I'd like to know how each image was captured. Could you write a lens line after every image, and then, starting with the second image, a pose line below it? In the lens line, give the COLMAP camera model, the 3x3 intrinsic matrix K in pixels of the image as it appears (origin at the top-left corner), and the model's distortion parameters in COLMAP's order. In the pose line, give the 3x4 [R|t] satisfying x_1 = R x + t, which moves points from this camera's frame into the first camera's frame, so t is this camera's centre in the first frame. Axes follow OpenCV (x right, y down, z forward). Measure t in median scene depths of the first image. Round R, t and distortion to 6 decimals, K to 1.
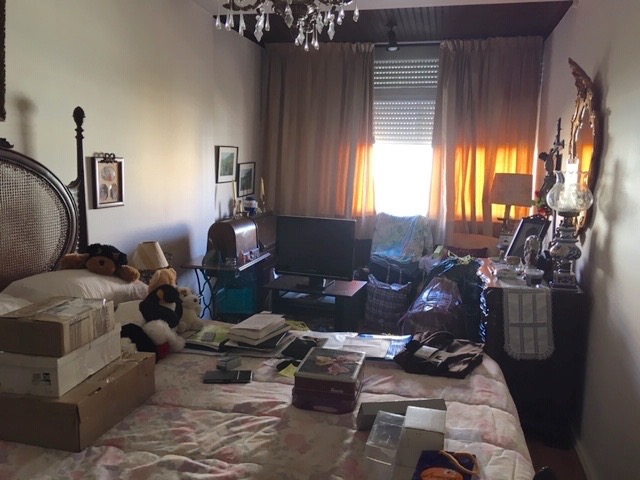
lens RADIAL K [[541.4, 0, 320.0], [0, 541.4, 240.0], [0, 0, 1]] dist [0.120471, -0.175601]
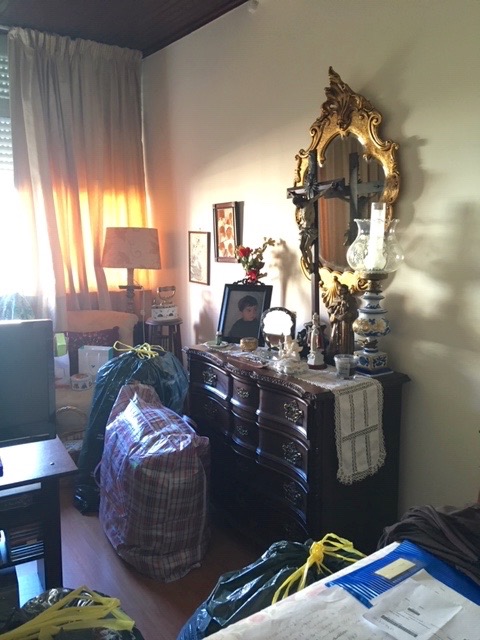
lens RADIAL K [[541.4, 0, 240.0], [0, 541.4, 320.0], [0, 0, 1]] dist [0.120471, -0.175601]
pose [[0.663607, -0.140594, 0.734751, -0.134683], [0.111240, 0.989807, 0.088930, -0.042862], [-0.739764, 0.022719, 0.672483, 0.363047]]
